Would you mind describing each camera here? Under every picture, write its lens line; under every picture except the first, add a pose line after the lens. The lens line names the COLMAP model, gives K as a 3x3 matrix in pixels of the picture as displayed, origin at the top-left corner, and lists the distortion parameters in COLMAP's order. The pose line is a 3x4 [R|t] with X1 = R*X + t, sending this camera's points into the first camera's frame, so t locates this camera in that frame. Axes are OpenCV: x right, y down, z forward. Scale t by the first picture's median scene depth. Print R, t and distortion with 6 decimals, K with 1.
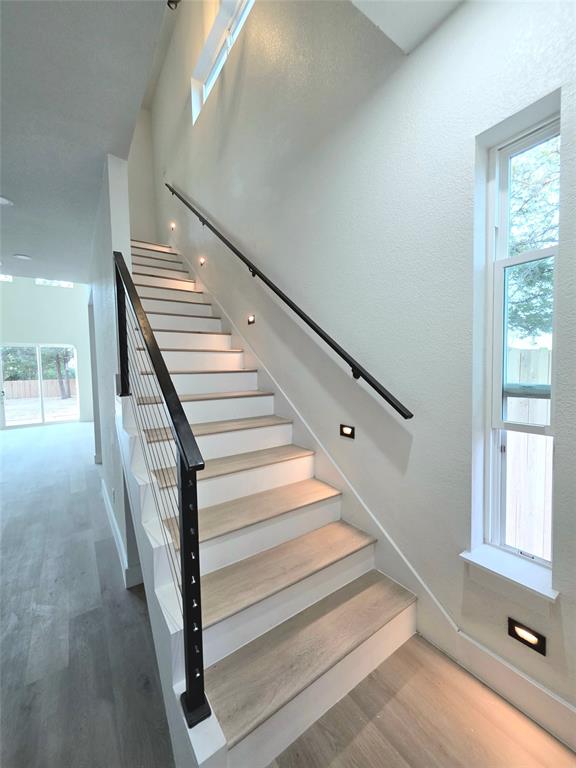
lens RADIAL K [[310.6, 0, 285.9], [0, 310.6, 382.9], [0, 0, 1]] dist [0.005411, 0.000036]
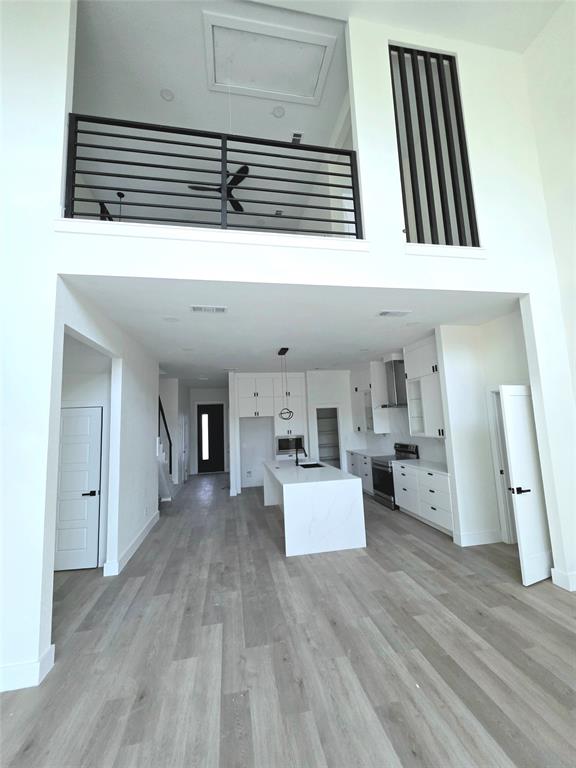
lens RADIAL K [[310.6, 0, 285.9], [0, 310.6, 382.9], [0, 0, 1]] dist [0.005411, 0.000036]
pose [[-0.909284, 0.108891, 0.401678, -0.822718], [0.084362, 0.993353, -0.078317, -0.055882], [-0.407536, -0.037326, -0.912426, 0.928862]]
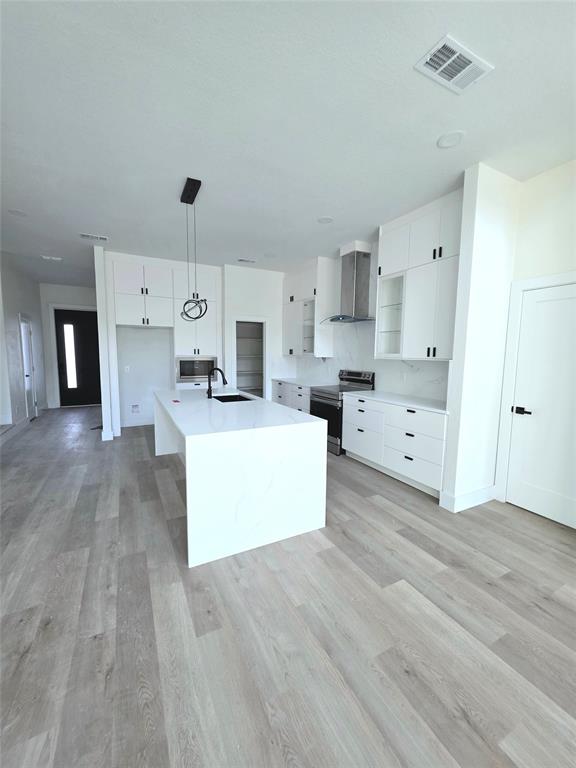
lens RADIAL K [[310.6, 0, 285.9], [0, 310.6, 382.9], [0, 0, 1]] dist [0.005411, 0.000036]
pose [[-0.991823, 0.000735, 0.127622, -0.693301], [0.020155, 0.988337, 0.150942, -0.002901], [-0.126023, 0.152280, -0.980270, 0.657401]]
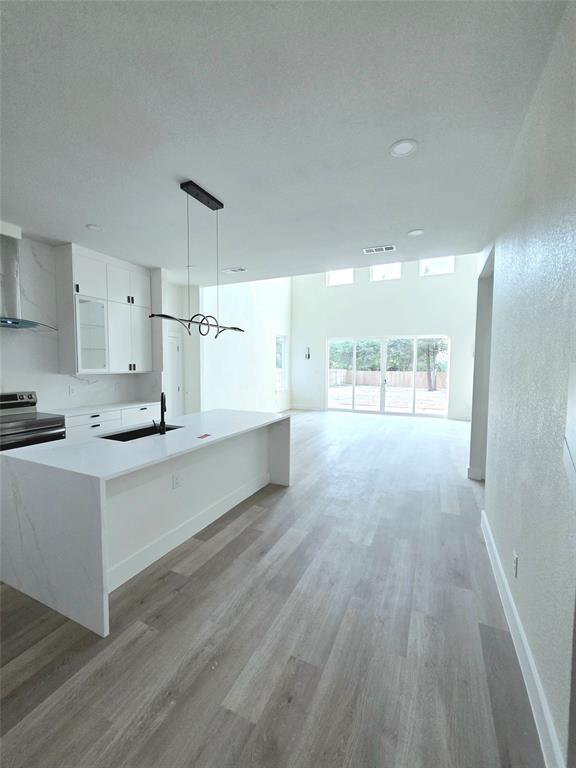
lens RADIAL K [[310.6, 0, 285.9], [0, 310.6, 382.9], [0, 0, 1]] dist [0.005411, 0.000036]
pose [[0.499618, 0.077677, -0.862756, -0.121468], [-0.064637, 0.996538, 0.052290, 0.003475], [0.863831, 0.029641, 0.502909, 0.130418]]
